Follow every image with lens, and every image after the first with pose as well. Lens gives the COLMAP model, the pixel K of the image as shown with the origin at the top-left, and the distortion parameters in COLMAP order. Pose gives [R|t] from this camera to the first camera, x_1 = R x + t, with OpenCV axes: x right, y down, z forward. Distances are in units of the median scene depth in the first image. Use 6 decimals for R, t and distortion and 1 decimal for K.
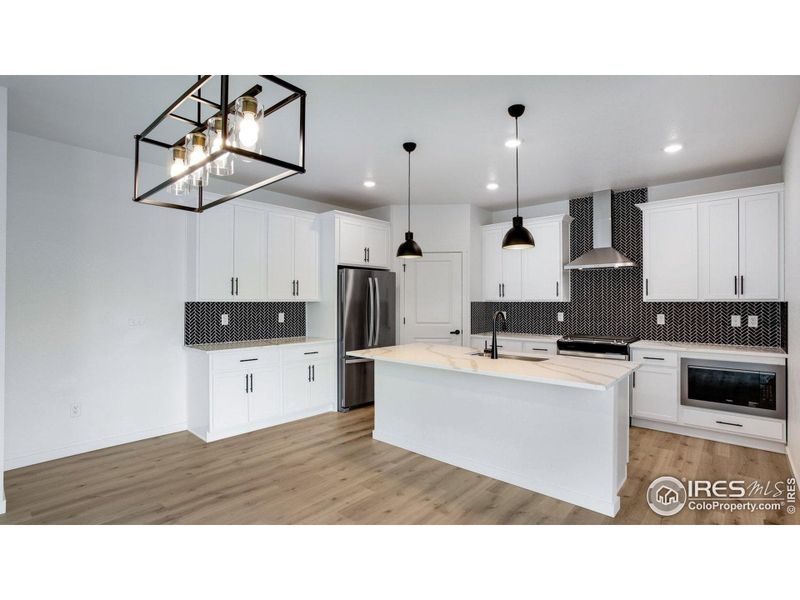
lens RADIAL K [[387.5, 0, 396.3], [0, 387.5, 295.8], [0, 0, 1]] dist [-0.046476, -0.000209]
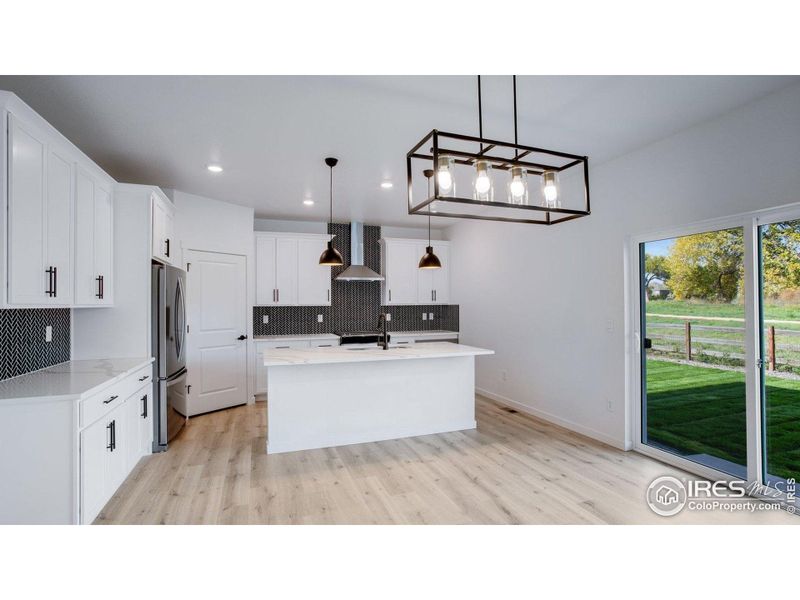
lens RADIAL K [[387.5, 0, 394.1], [0, 387.5, 302.2], [0, 0, 1]] dist [-0.046476, -0.000209]
pose [[0.480229, 0.002994, 0.877138, -0.635499], [-0.003648, 0.999992, -0.001417, 0.005683], [-0.877135, -0.002519, 0.480237, 0.262018]]
